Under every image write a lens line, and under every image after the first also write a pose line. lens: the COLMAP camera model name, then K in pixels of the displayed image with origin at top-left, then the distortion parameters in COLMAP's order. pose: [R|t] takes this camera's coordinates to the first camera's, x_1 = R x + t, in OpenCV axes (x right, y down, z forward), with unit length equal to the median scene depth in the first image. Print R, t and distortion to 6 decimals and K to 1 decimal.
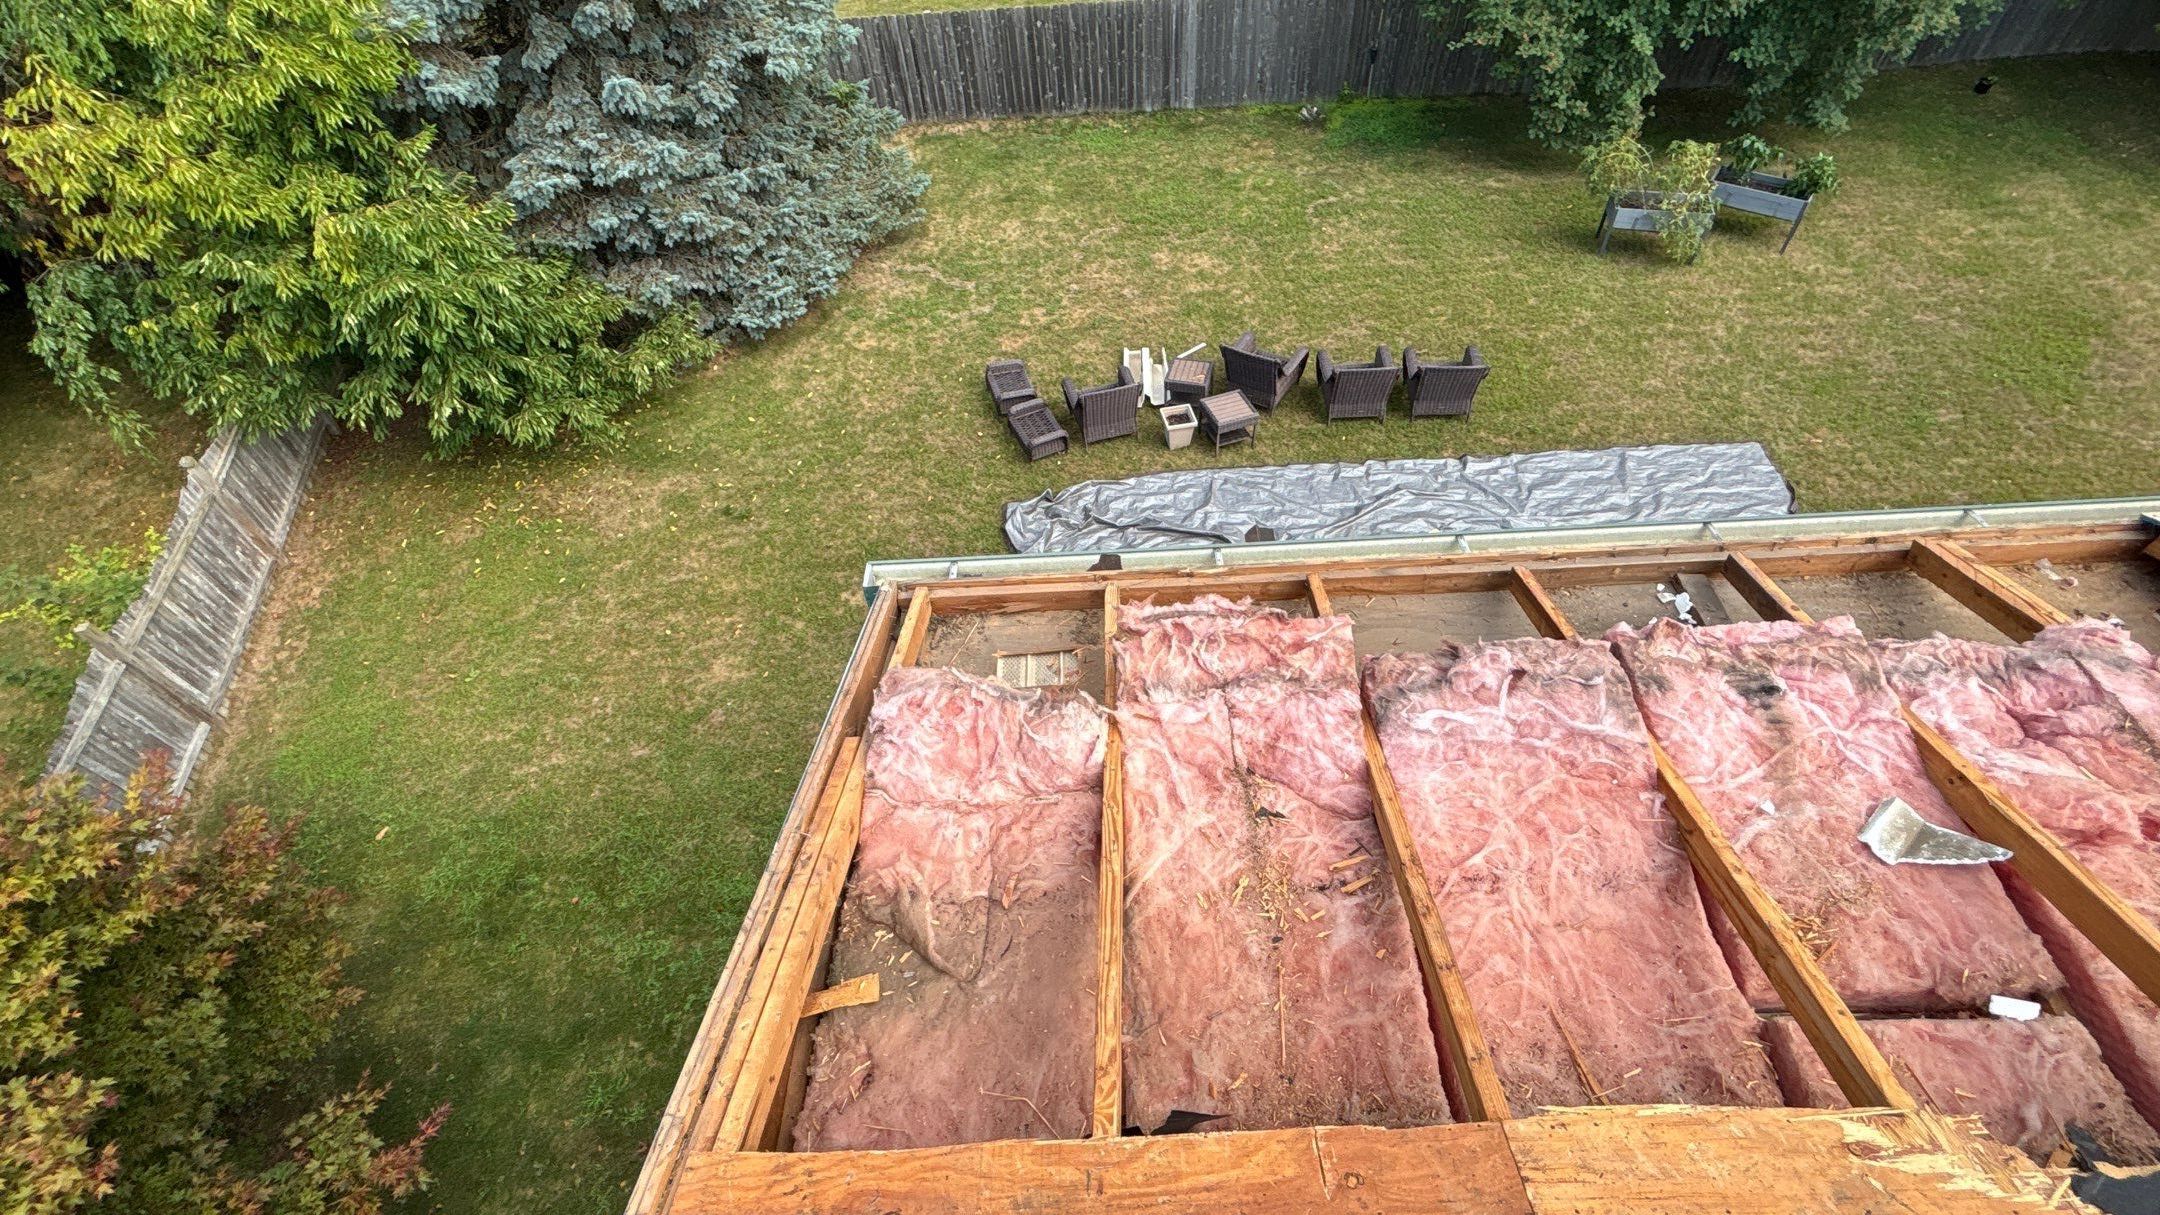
lens RADIAL K [[984.9, 0, 1080.8], [0, 984.9, 602.6], [0, 0, 1]] dist [0.004437, -0.000097]
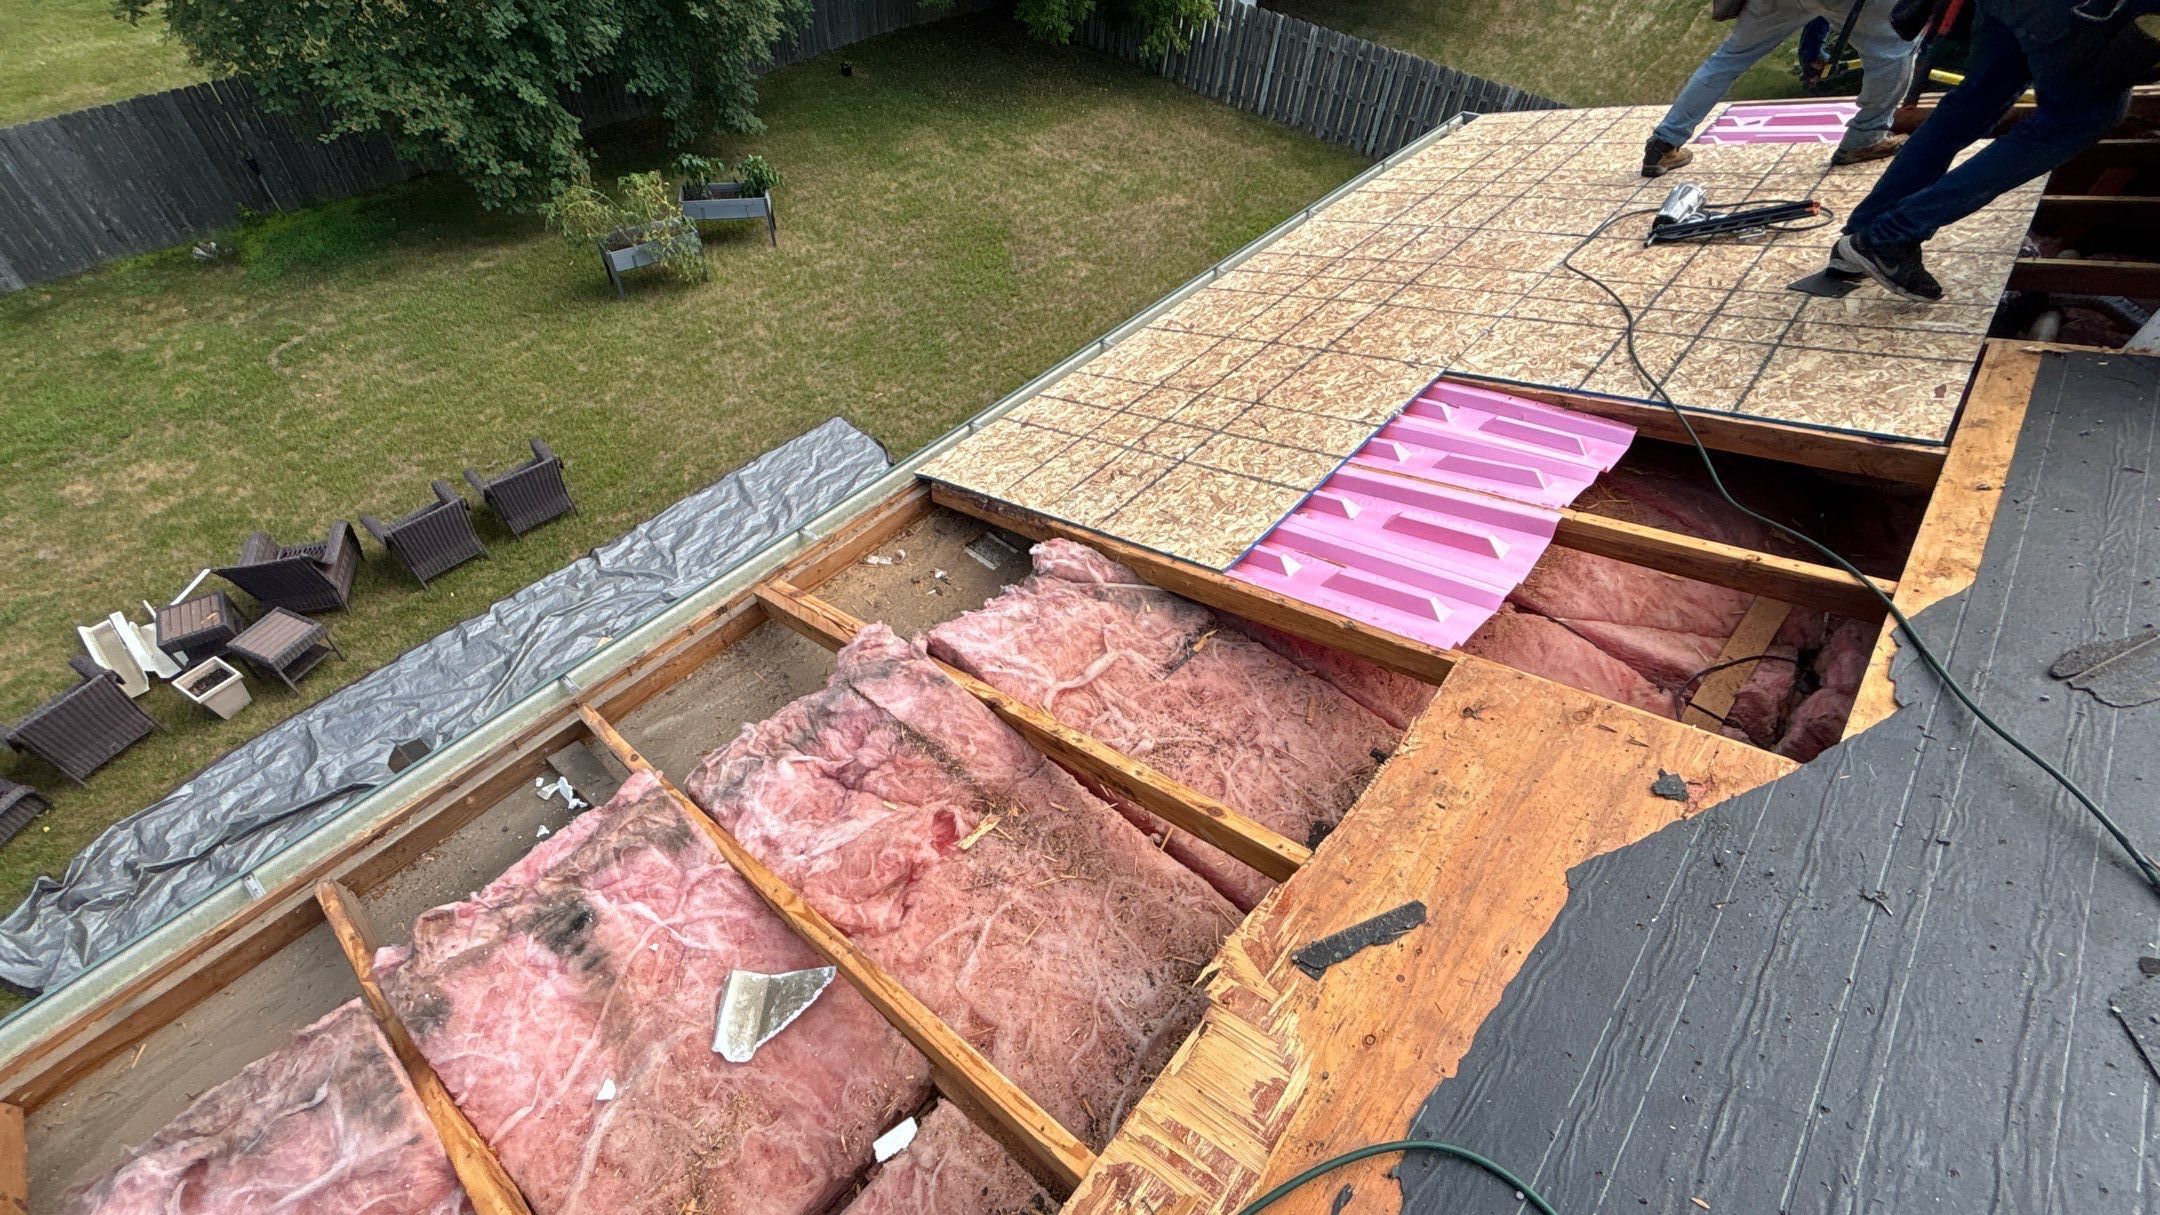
lens RADIAL K [[984.9, 0, 1082.1], [0, 984.9, 605.7], [0, 0, 1]] dist [0.004437, -0.000097]
pose [[0.650437, -0.495106, 0.576022, 0.126907], [0.511997, 0.845968, 0.148991, -0.008117], [-0.561062, 0.198012, 0.803741, 0.013841]]
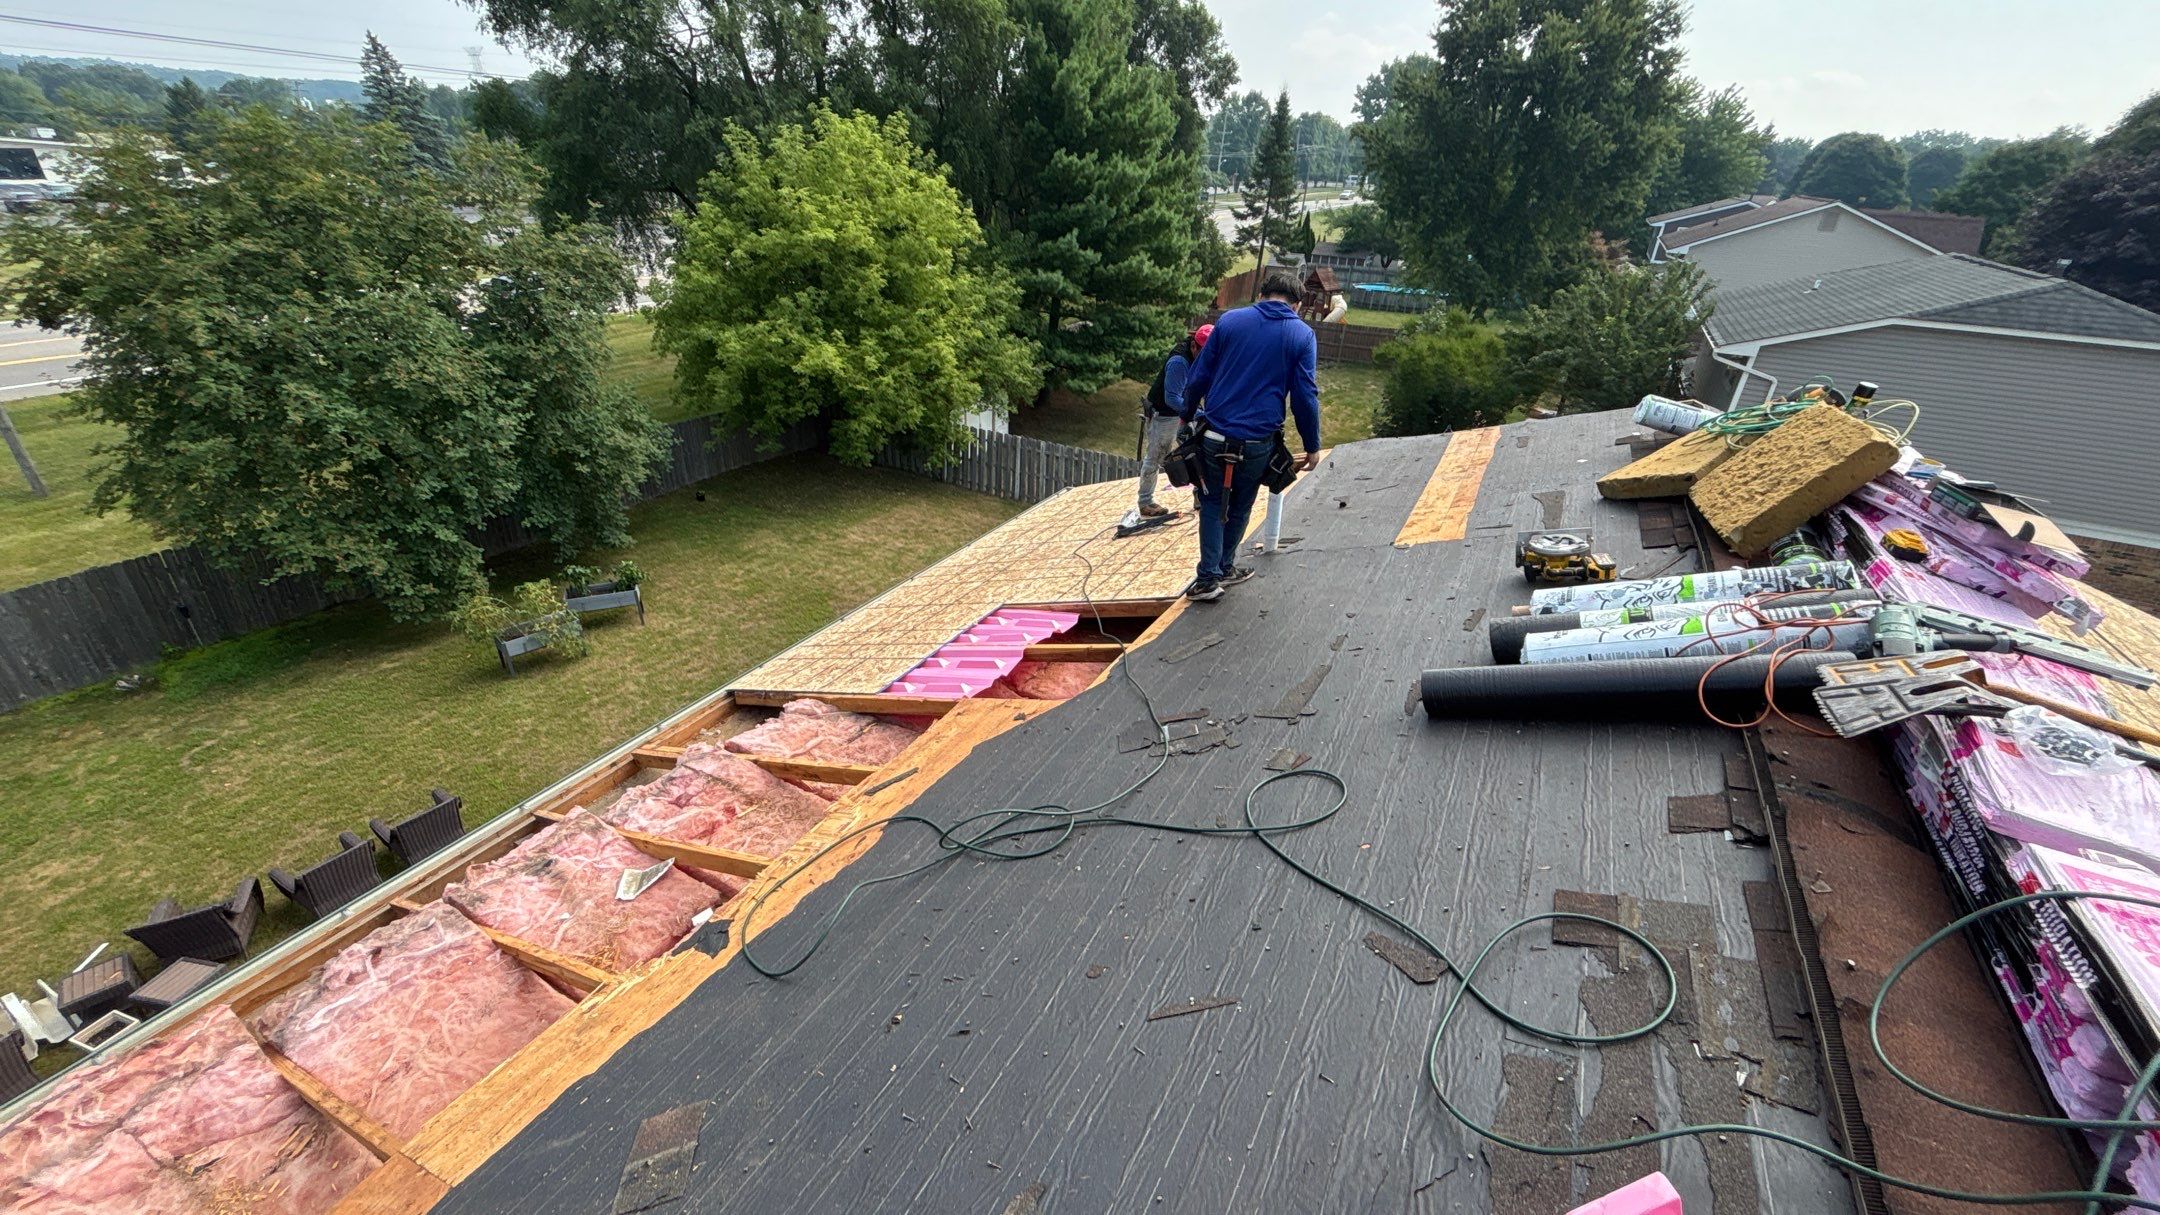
lens RADIAL K [[878.4, 0, 1082.8], [0, 878.4, 603.5], [0, 0, 1]] dist [-0.000232, -0.000185]
pose [[0.478460, -0.330398, 0.813581, 0.010115], [0.620603, 0.782708, -0.047110, 0.077537], [-0.621231, 0.527451, 0.579540, -0.141759]]
